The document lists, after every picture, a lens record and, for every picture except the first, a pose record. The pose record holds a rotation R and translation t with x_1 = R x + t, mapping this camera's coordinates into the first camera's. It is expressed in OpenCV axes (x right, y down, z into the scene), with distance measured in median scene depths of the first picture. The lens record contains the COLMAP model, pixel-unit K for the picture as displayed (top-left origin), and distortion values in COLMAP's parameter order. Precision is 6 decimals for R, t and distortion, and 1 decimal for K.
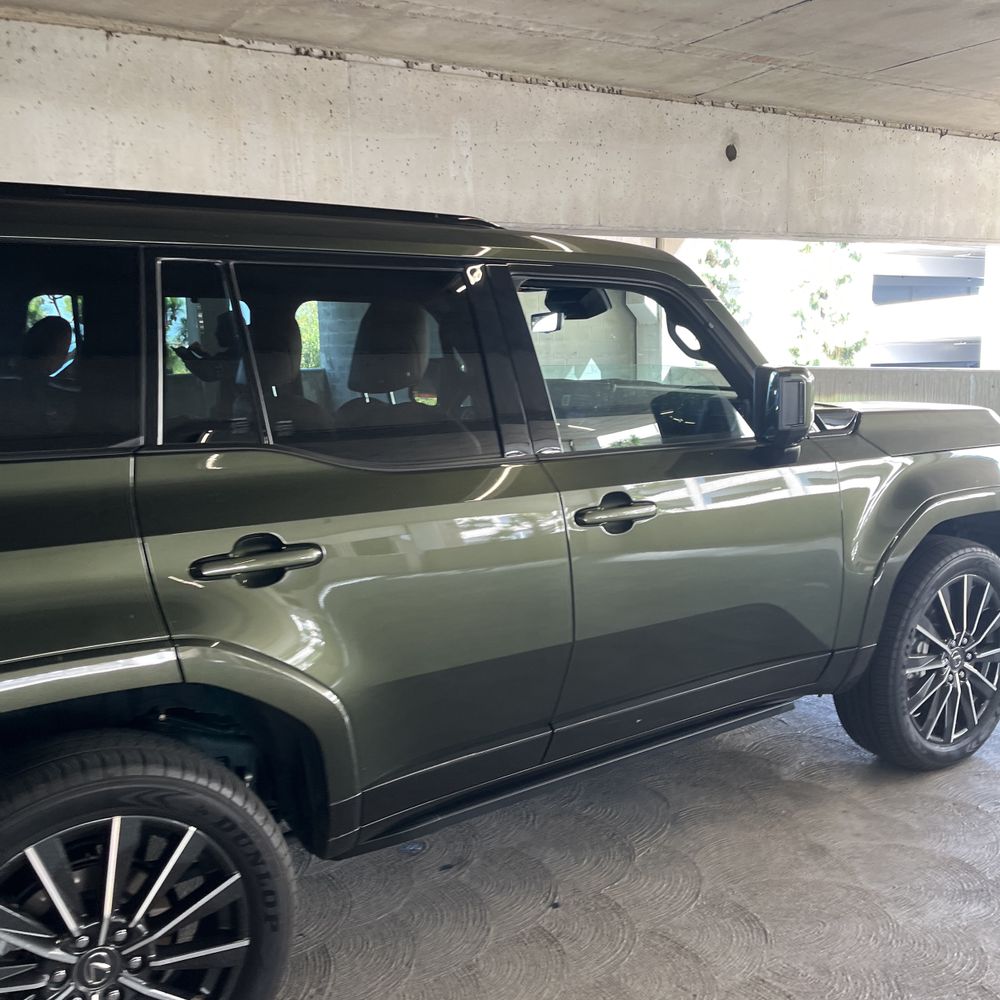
lens RADIAL K [[1000.4, 0, 491.8], [0, 1000.4, 489.6], [0, 0, 1]] dist [0.015341, 0.000000]
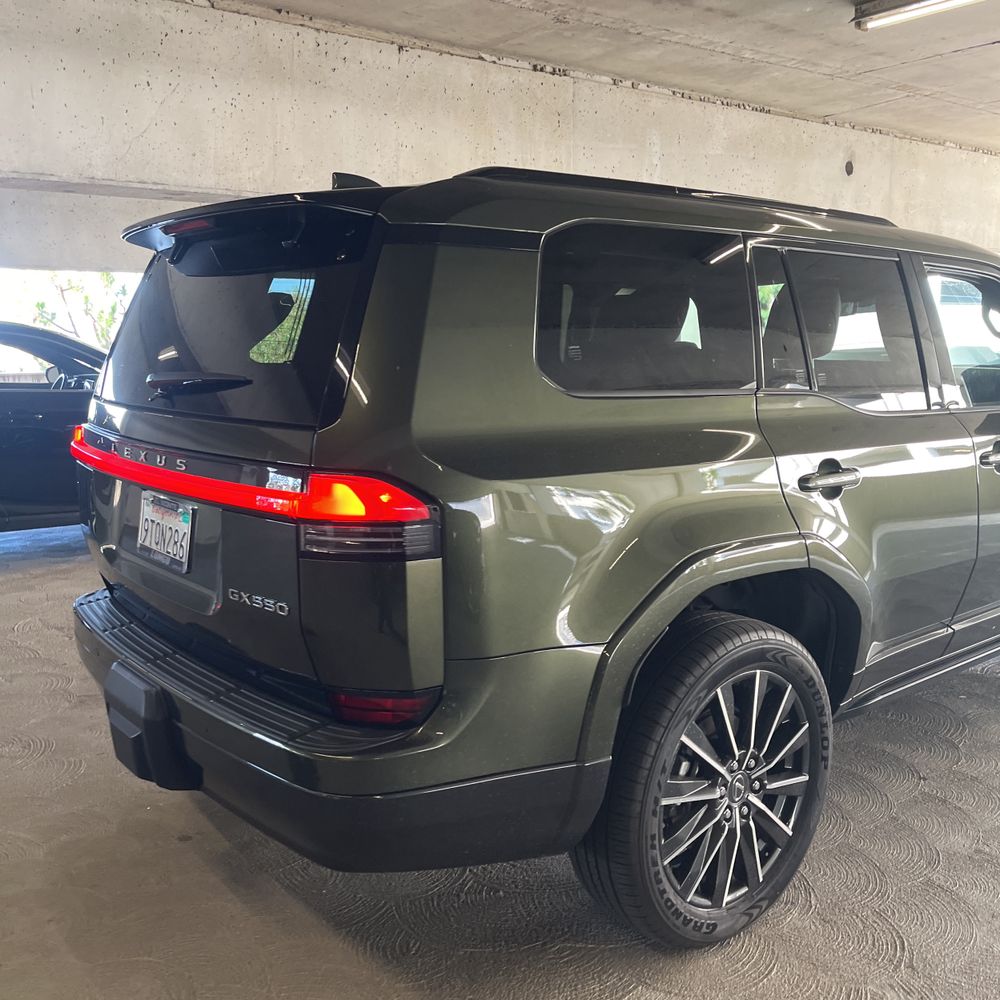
lens RADIAL K [[1000.4, 0, 481.4], [0, 1000.4, 493.0], [0, 0, 1]] dist [0.015341, 0.000000]
pose [[0.996679, 0.004484, 0.081302, -0.516841], [-0.004301, 0.999988, -0.002432, 0.061803], [-0.081312, 0.002074, 0.996687, -0.165778]]
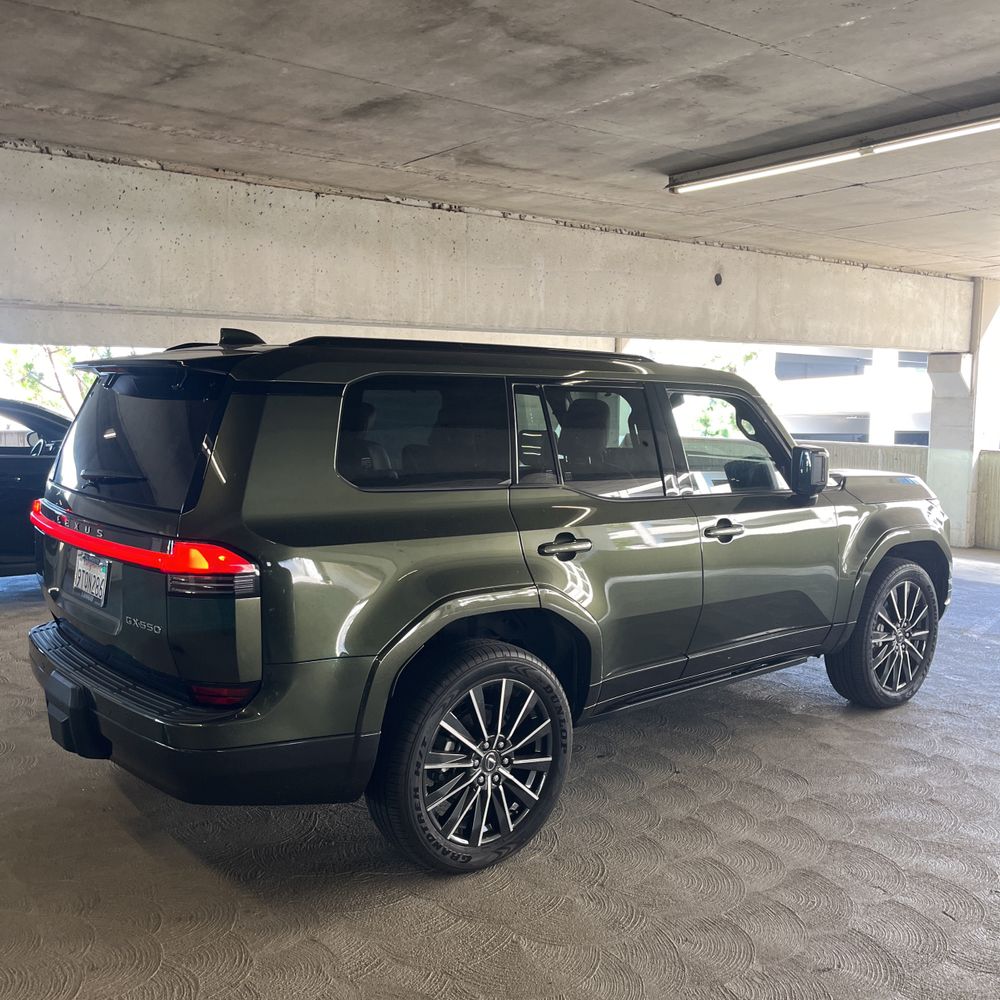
lens RADIAL K [[1000.4, 0, 504.1], [0, 1000.4, 499.7], [0, 0, 1]] dist [0.015341, 0.000000]
pose [[0.993781, 0.021780, 0.109205, -0.361383], [-0.016520, 0.998670, -0.048843, 0.049865], [-0.110124, 0.046735, 0.992818, -0.544125]]
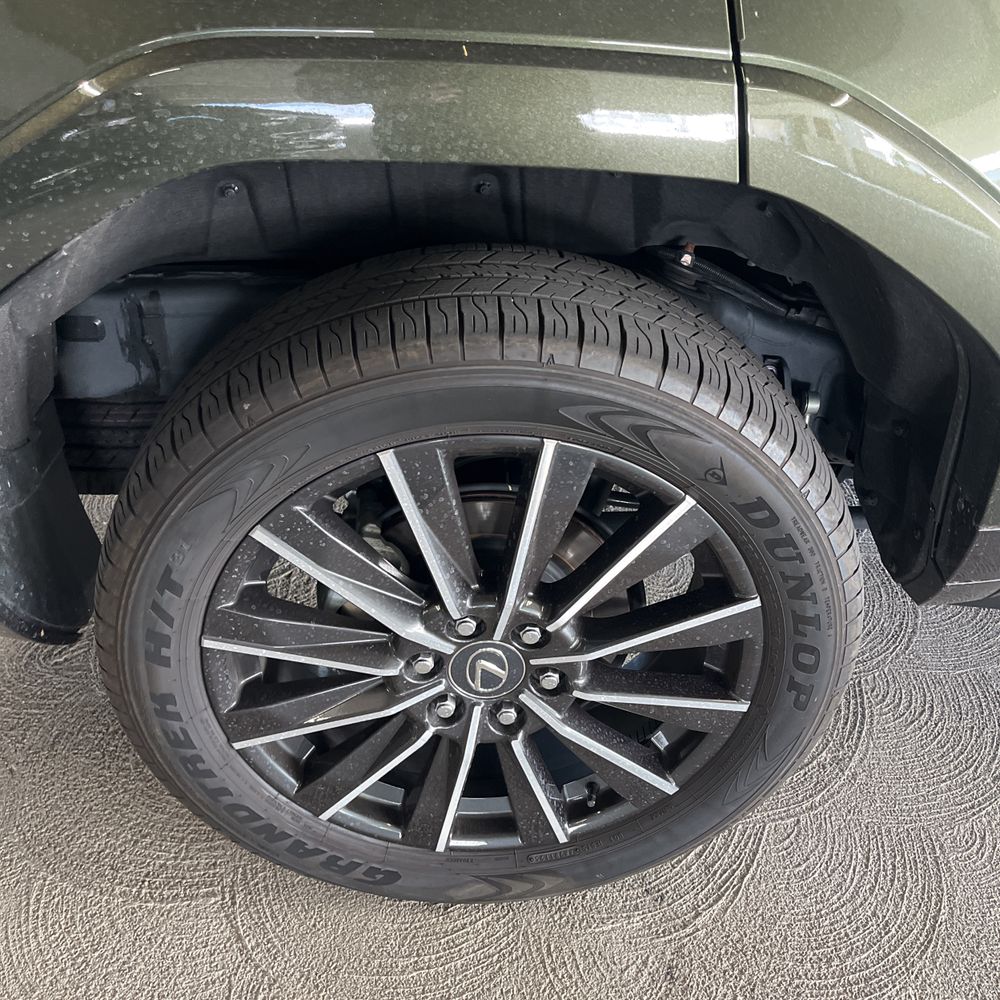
lens RADIAL K [[1000.4, 0, 492.2], [0, 1000.4, 505.8], [0, 0, 1]] dist [0.015341, 0.000000]
pose [[0.847944, 0.324567, -0.419104, -0.113560], [-0.111252, 0.881989, 0.457950, 0.083406], [0.518281, -0.341690, 0.783986, 0.367197]]
